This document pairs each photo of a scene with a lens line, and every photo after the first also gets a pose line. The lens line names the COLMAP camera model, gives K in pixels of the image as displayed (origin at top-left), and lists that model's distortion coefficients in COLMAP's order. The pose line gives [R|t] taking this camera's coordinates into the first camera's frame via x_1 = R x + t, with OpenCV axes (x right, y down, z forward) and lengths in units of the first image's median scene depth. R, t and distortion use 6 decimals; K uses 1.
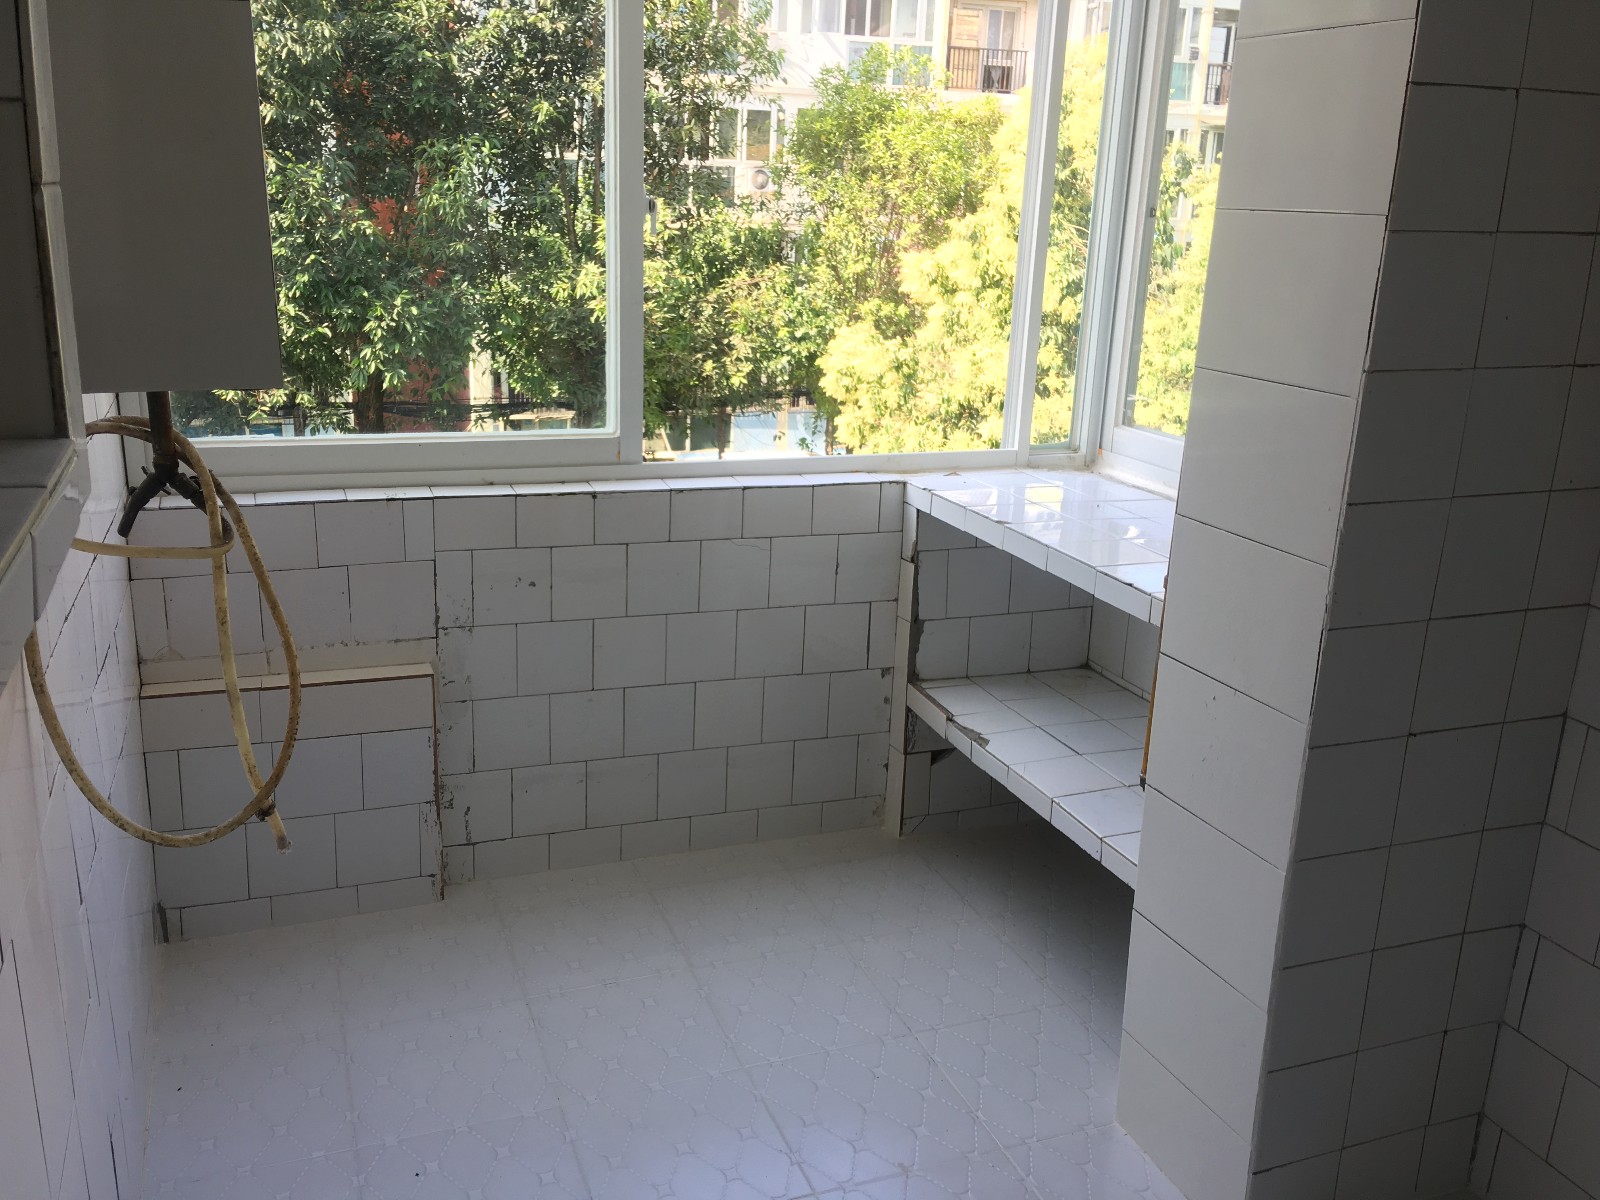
lens RADIAL K [[1351.1, 0, 776.5], [0, 1351.1, 601.5], [0, 0, 1]] dist [0.143904, -0.306468]
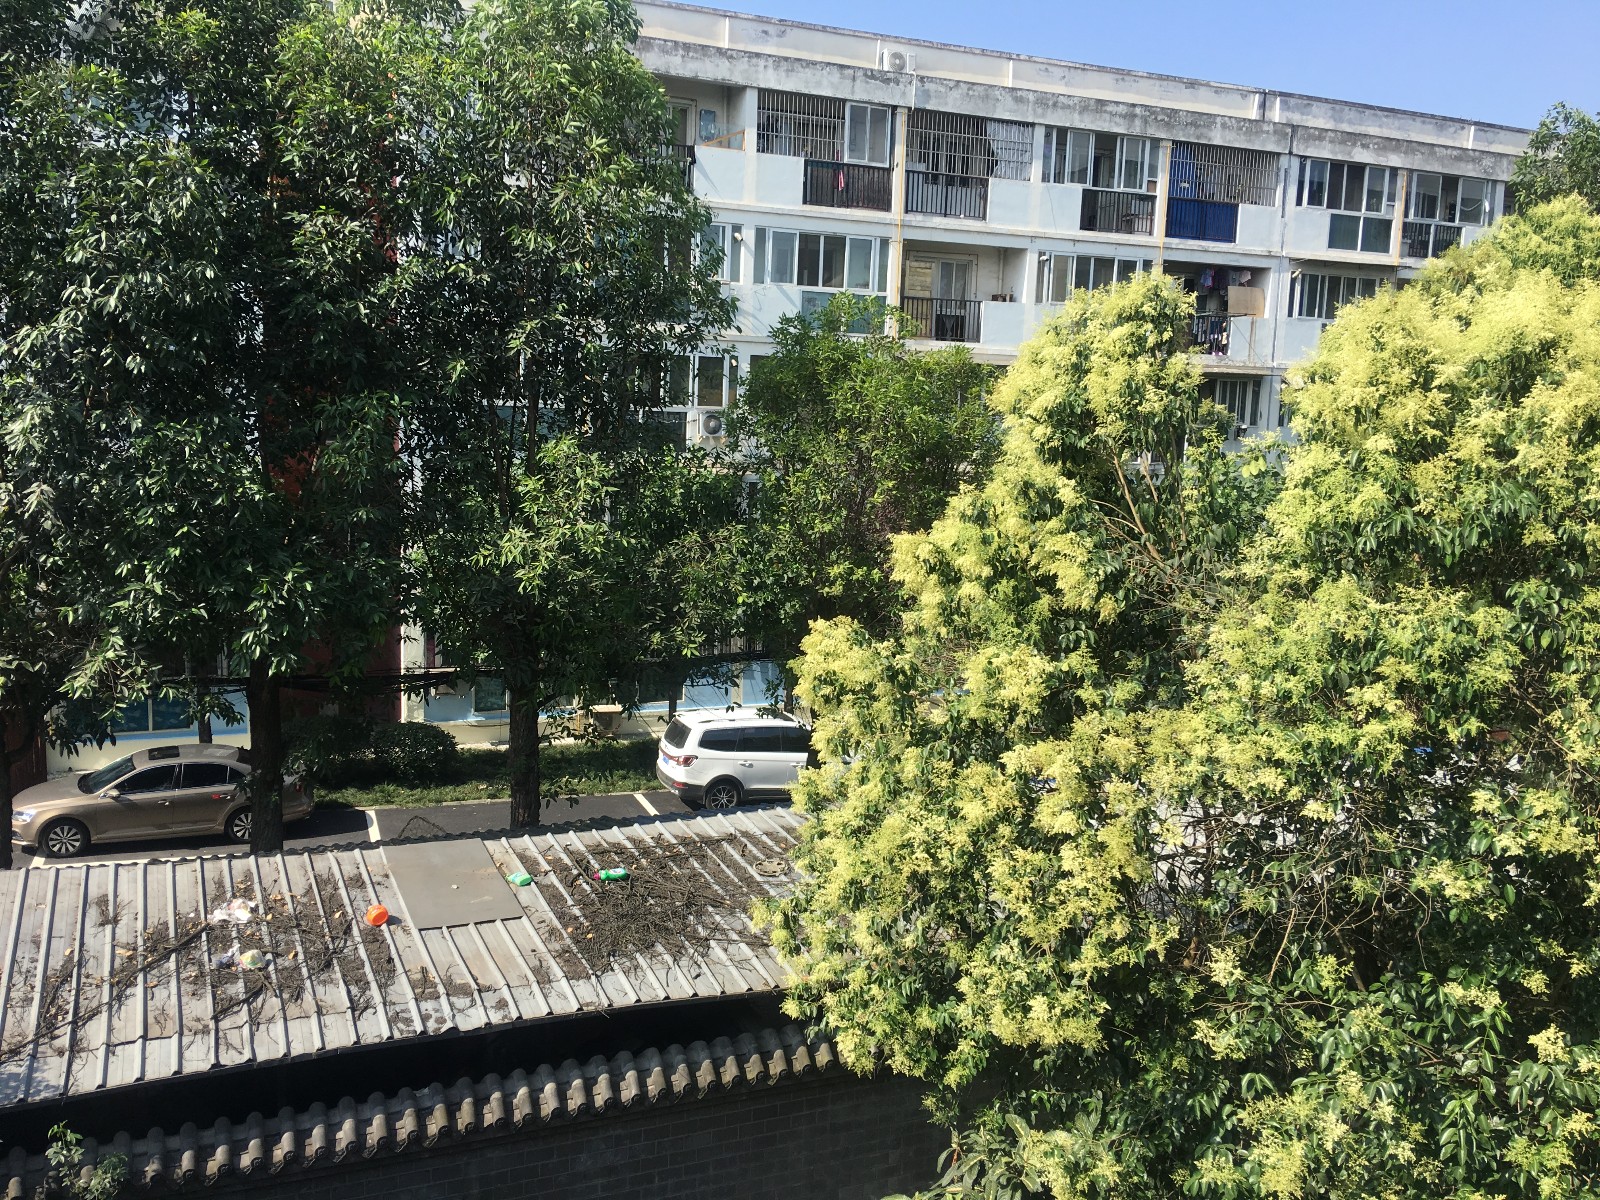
lens RADIAL K [[1351.9, 0, 800.0], [0, 1351.9, 600.0], [0, 0, 1]] dist [0.008228, 0.002539]
pose [[0.998567, -0.009503, 0.052662, -0.003131], [0.017947, 0.986580, -0.162291, -0.060335], [-0.050413, 0.163004, 0.985337, 0.150793]]
